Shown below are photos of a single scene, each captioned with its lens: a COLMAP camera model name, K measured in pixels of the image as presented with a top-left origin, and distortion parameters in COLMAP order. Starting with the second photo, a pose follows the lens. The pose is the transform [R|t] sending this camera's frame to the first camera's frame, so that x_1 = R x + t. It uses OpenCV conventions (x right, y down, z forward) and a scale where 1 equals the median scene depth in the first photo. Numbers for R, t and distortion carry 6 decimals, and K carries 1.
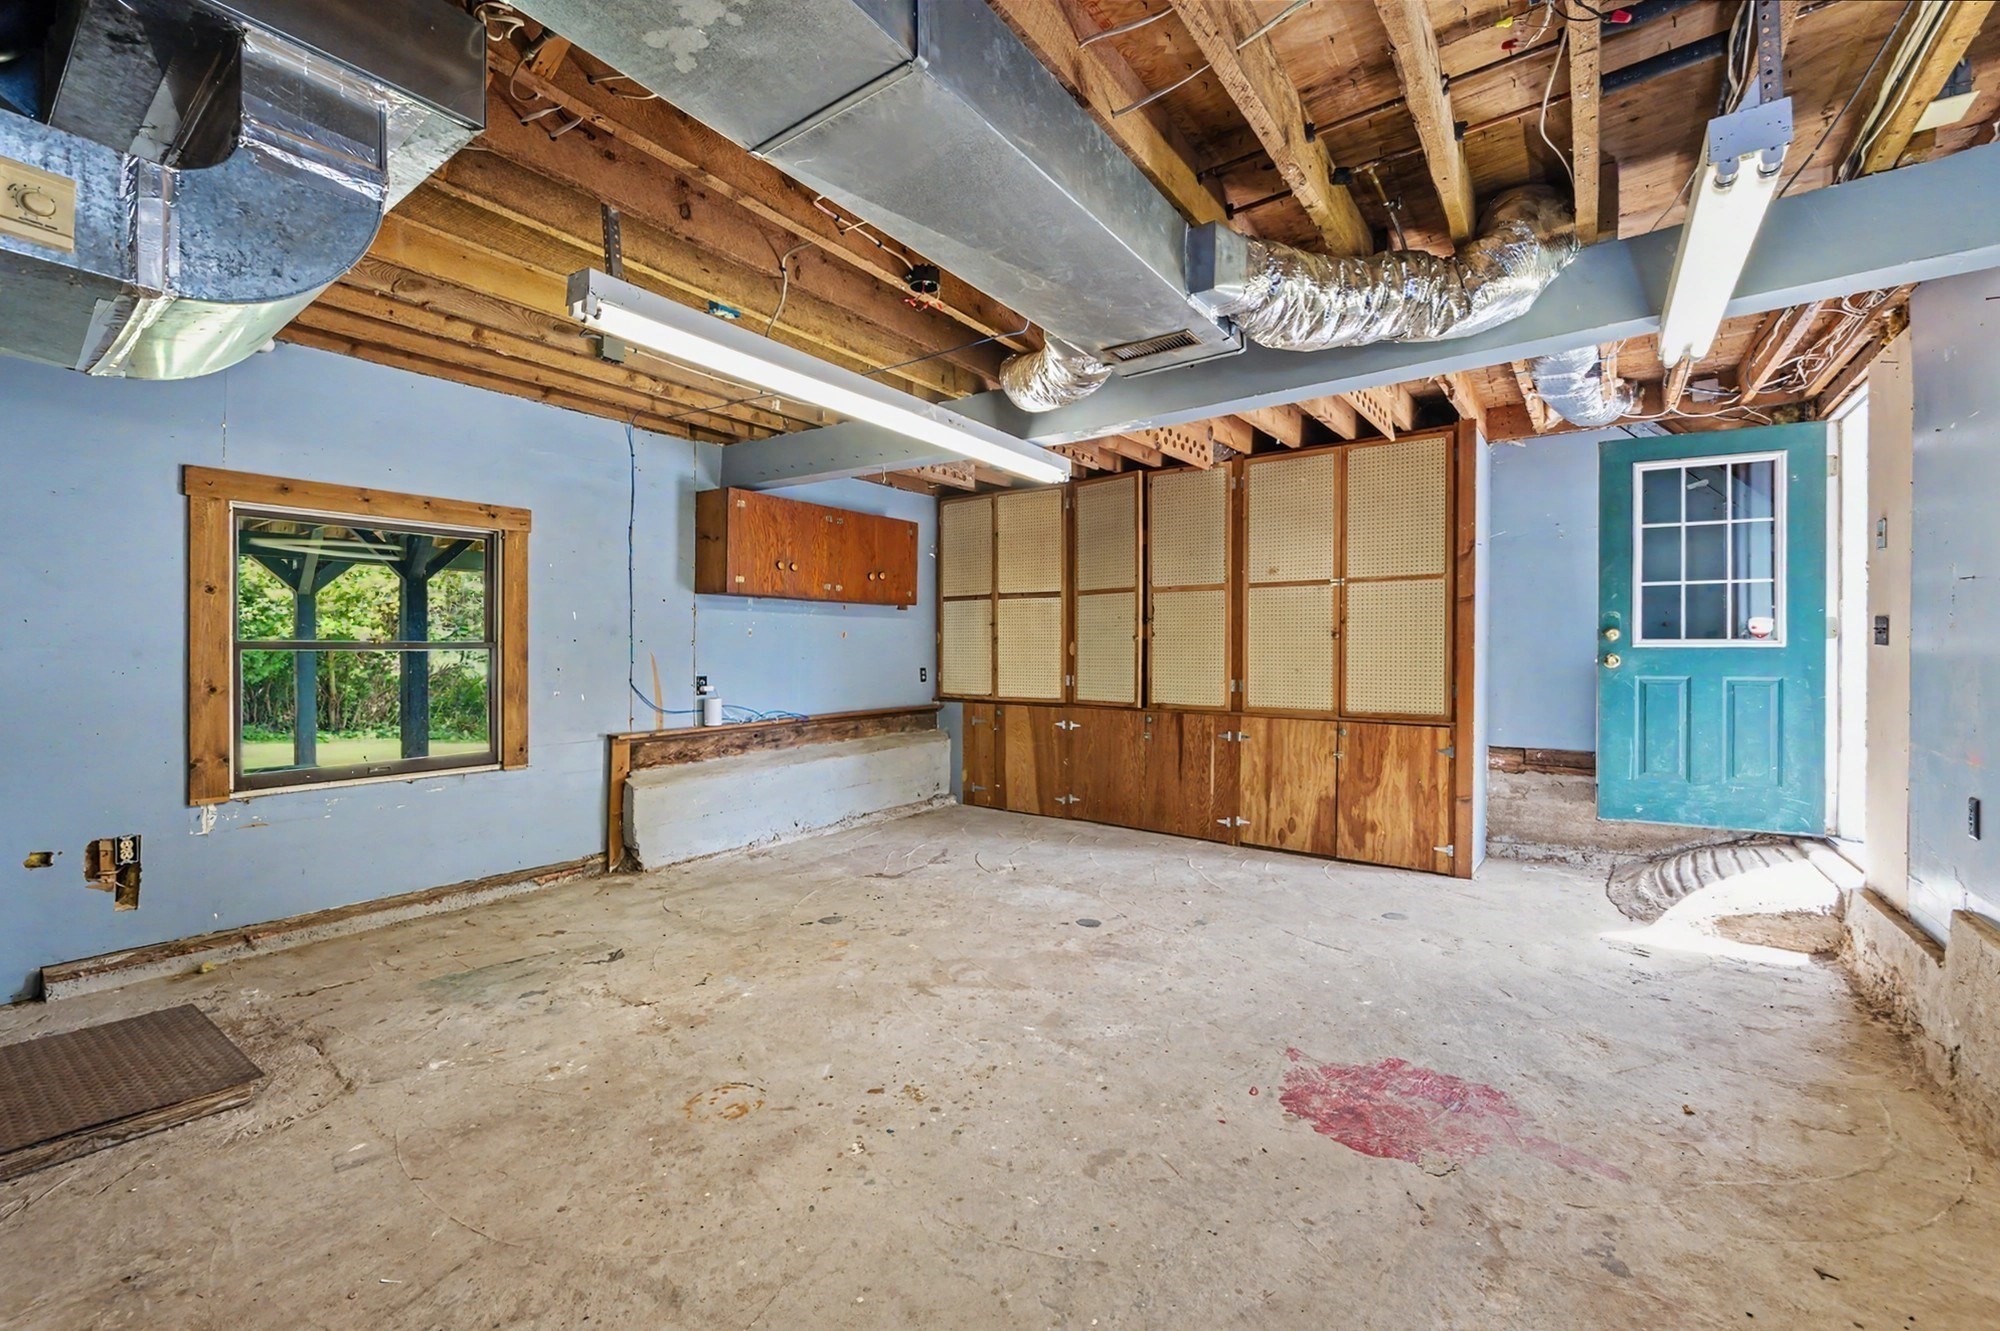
lens RADIAL K [[817.9, 0, 999.7], [0, 817.9, 656.1], [0, 0, 1]] dist [-0.000615, -0.000093]
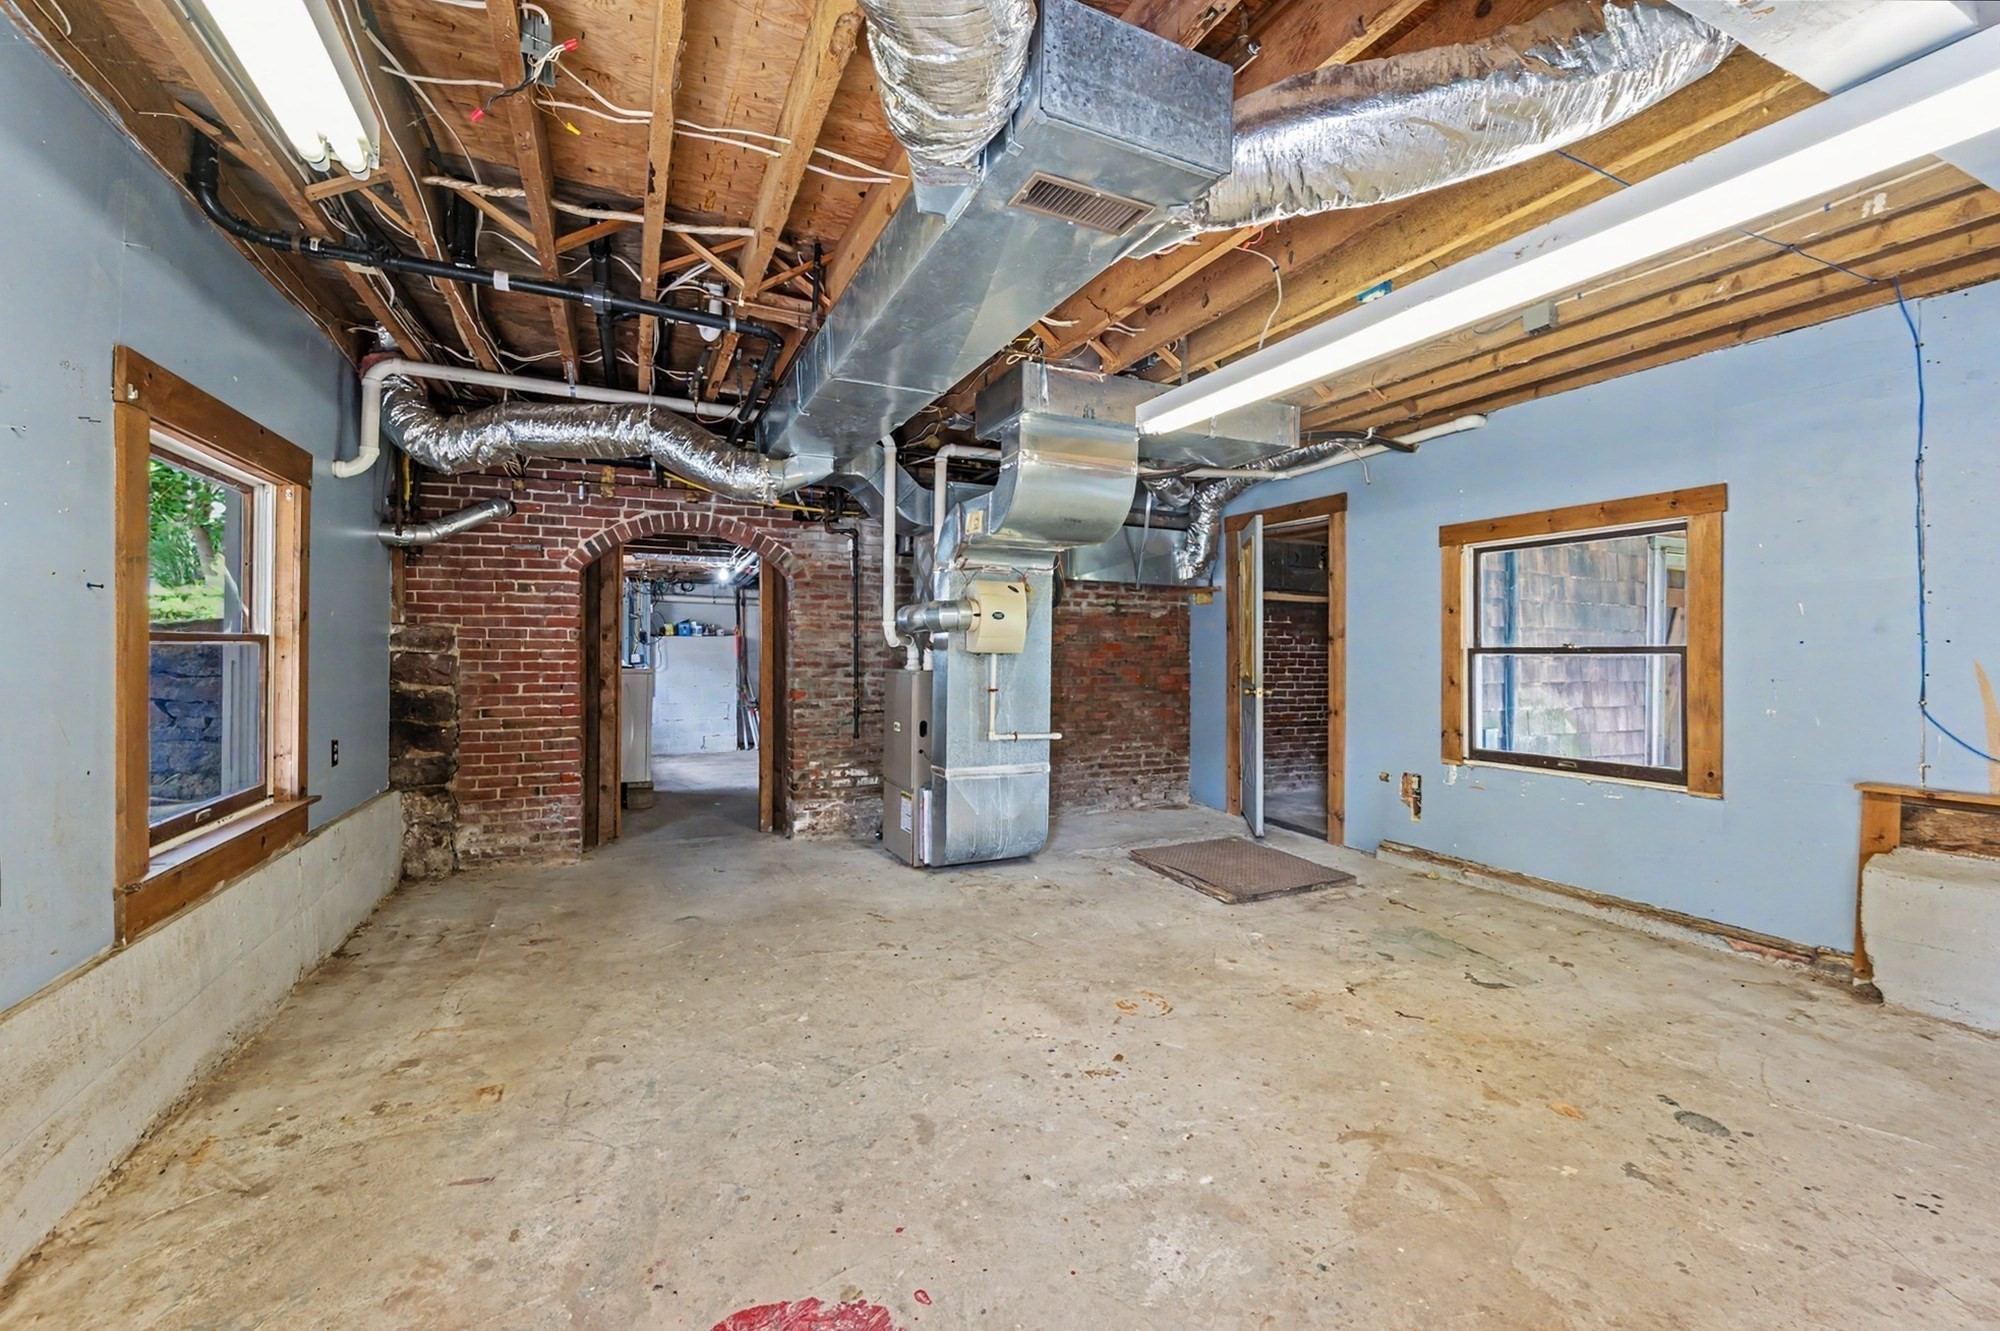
lens RADIAL K [[817.9, 0, 1004.5], [0, 817.9, 653.7], [0, 0, 1]] dist [-0.000615, -0.000093]
pose [[-0.482234, -0.001271, -0.876042, 0.646982], [-0.007181, 0.999971, 0.002502, -0.007392], [0.876013, 0.007498, -0.482229, 1.020664]]
